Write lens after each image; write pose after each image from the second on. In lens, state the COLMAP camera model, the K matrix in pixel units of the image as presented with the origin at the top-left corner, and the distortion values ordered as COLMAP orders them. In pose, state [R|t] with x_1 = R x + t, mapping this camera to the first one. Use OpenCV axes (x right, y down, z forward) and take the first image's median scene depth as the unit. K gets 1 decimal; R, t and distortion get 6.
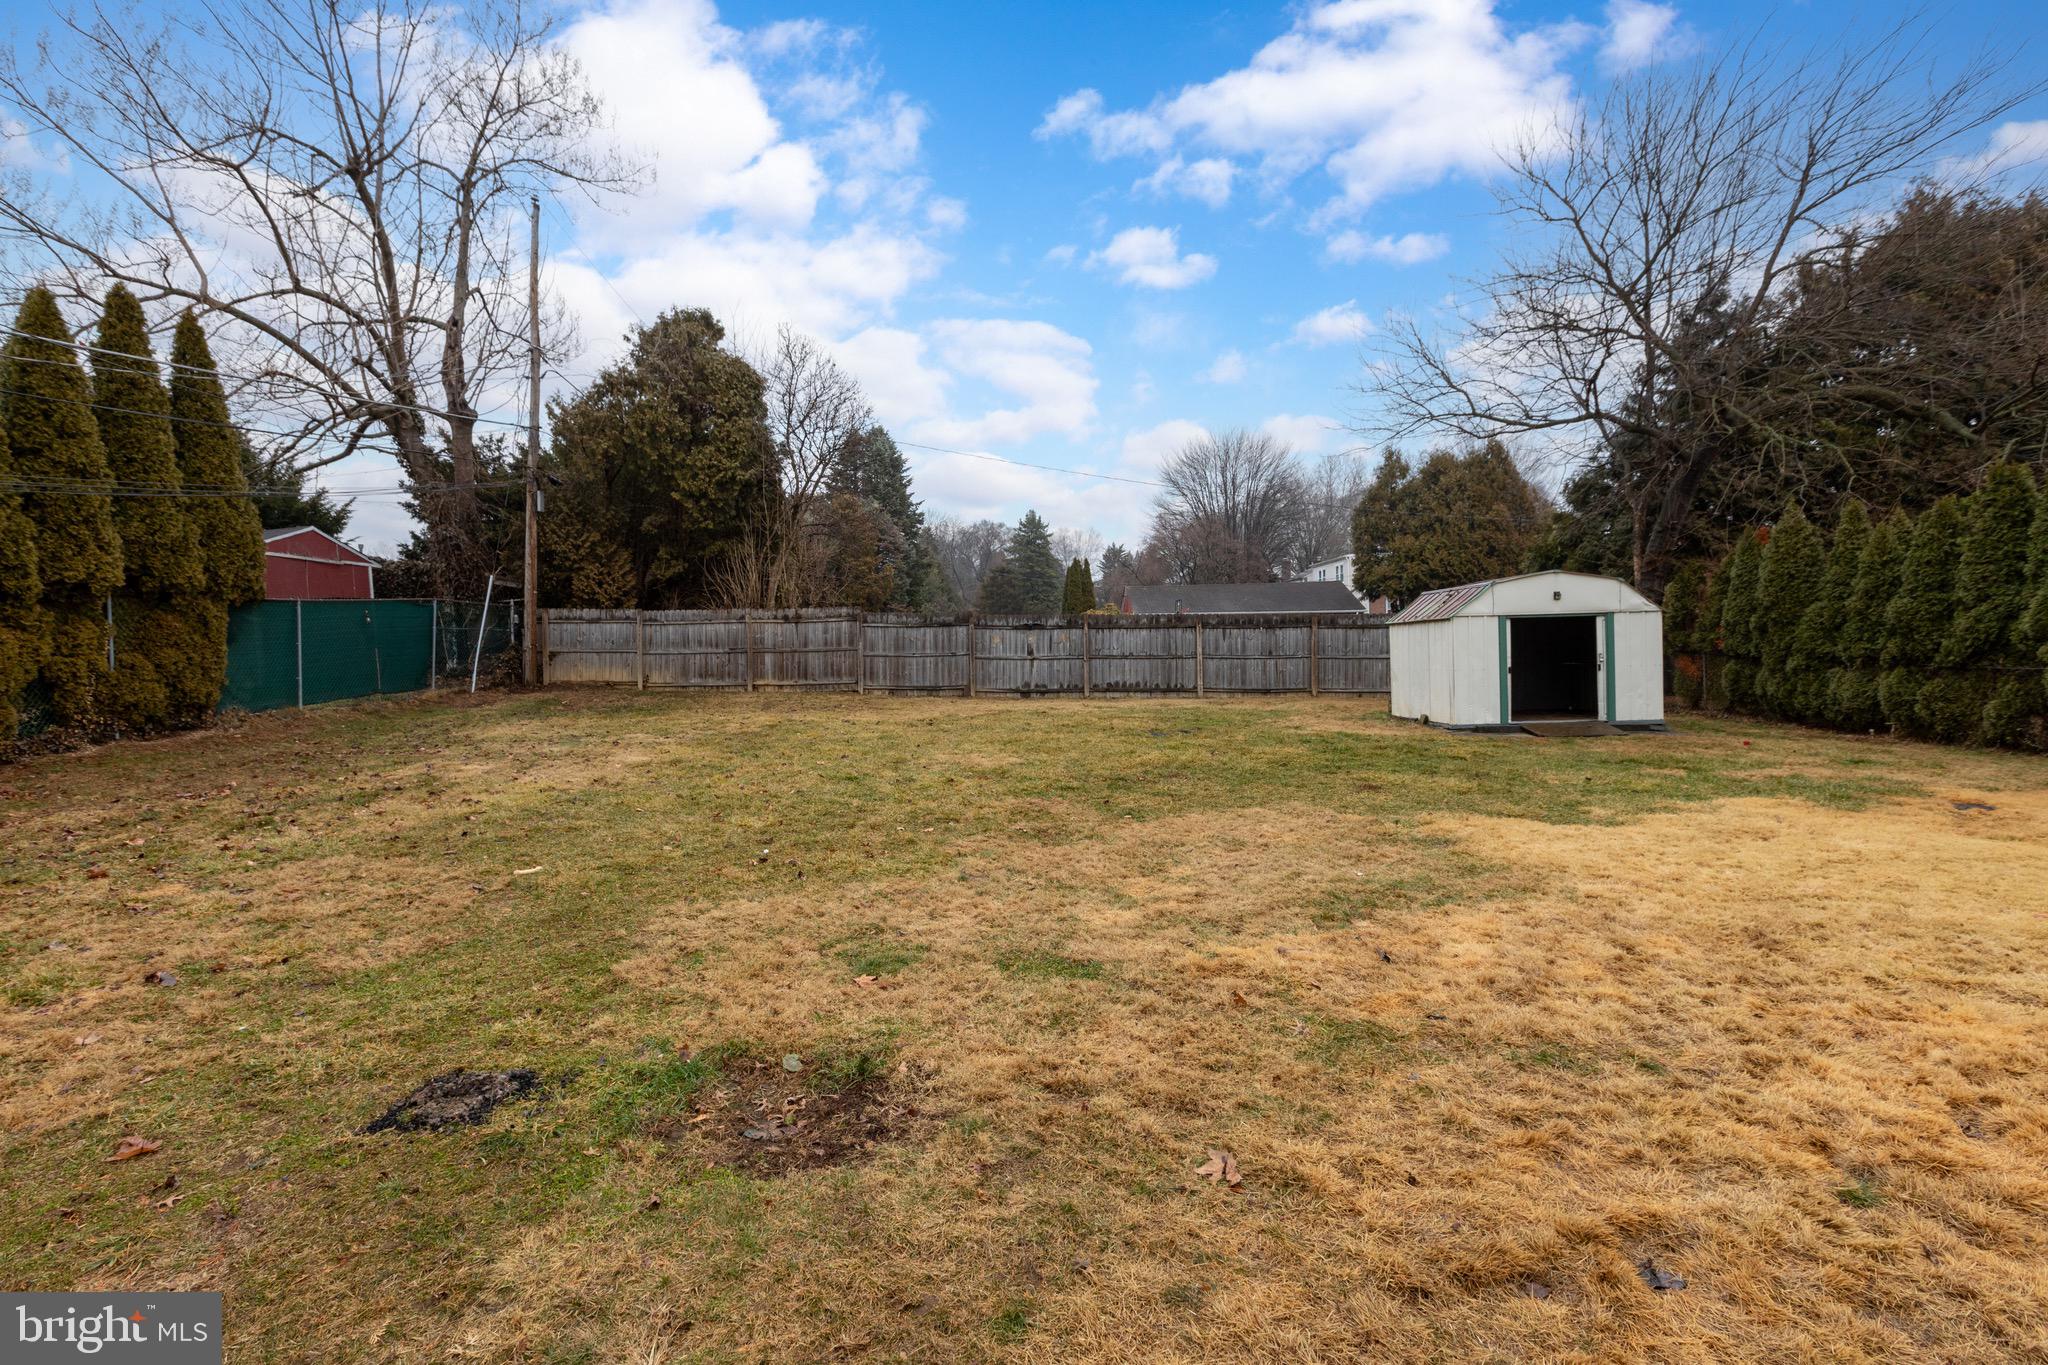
lens RADIAL K [[932.2, 0, 1010.3], [0, 932.2, 678.0], [0, 0, 1]] dist [-0.002424, -0.000652]
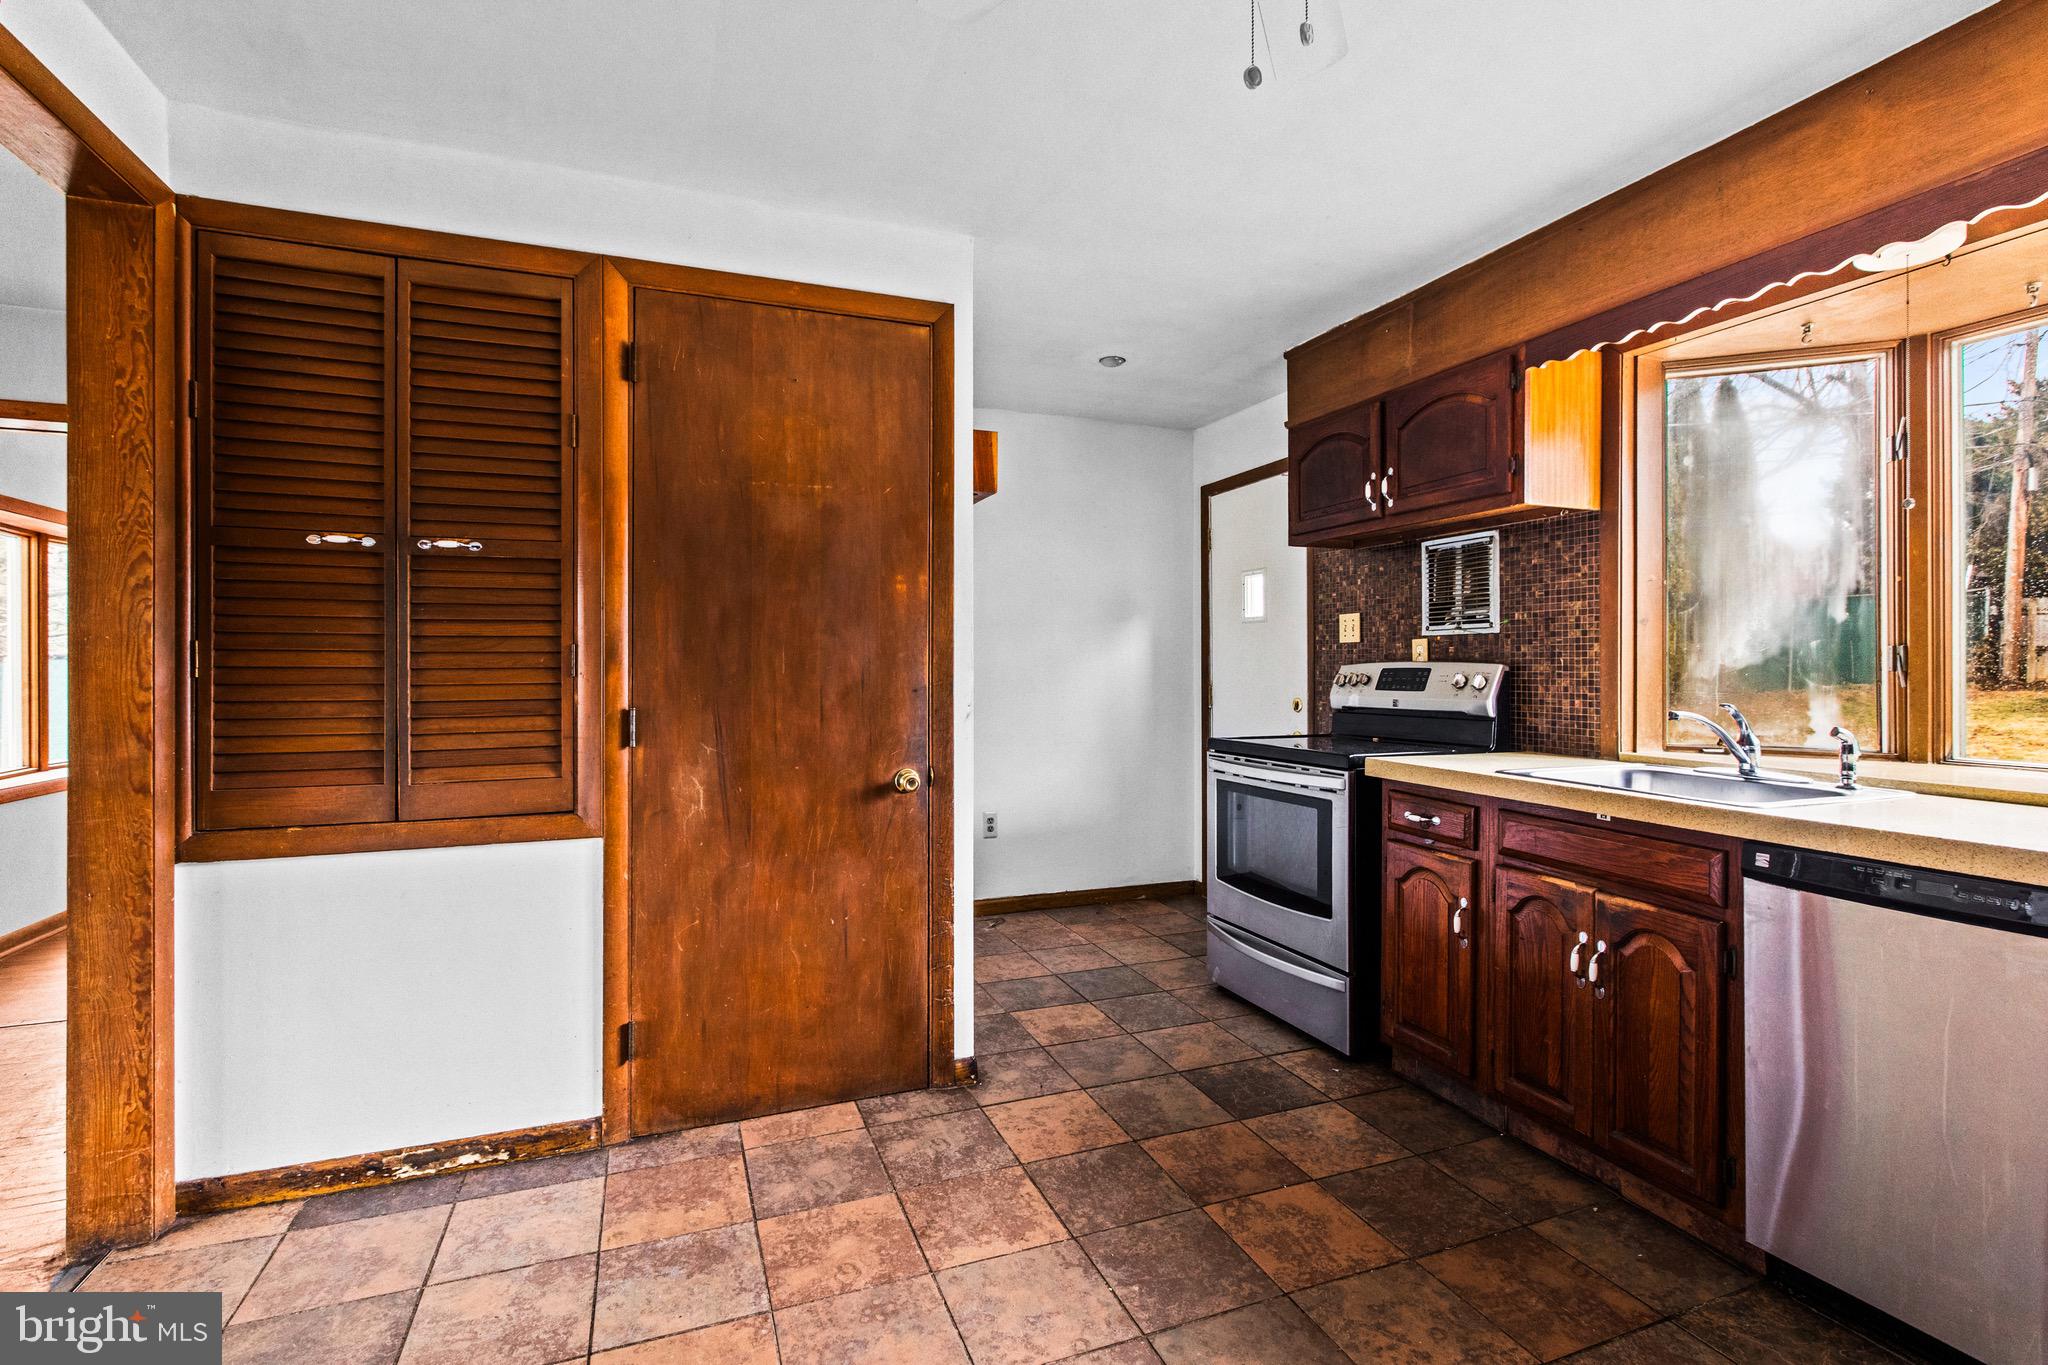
lens RADIAL K [[932.2, 0, 991.6], [0, 932.2, 664.1], [0, 0, 1]] dist [-0.002424, -0.000652]
pose [[0.354231, 0.025349, -0.934814, -0.021350], [-0.036264, 0.999253, 0.013354, 0.013349], [0.934454, 0.029170, 0.354886, -0.253140]]
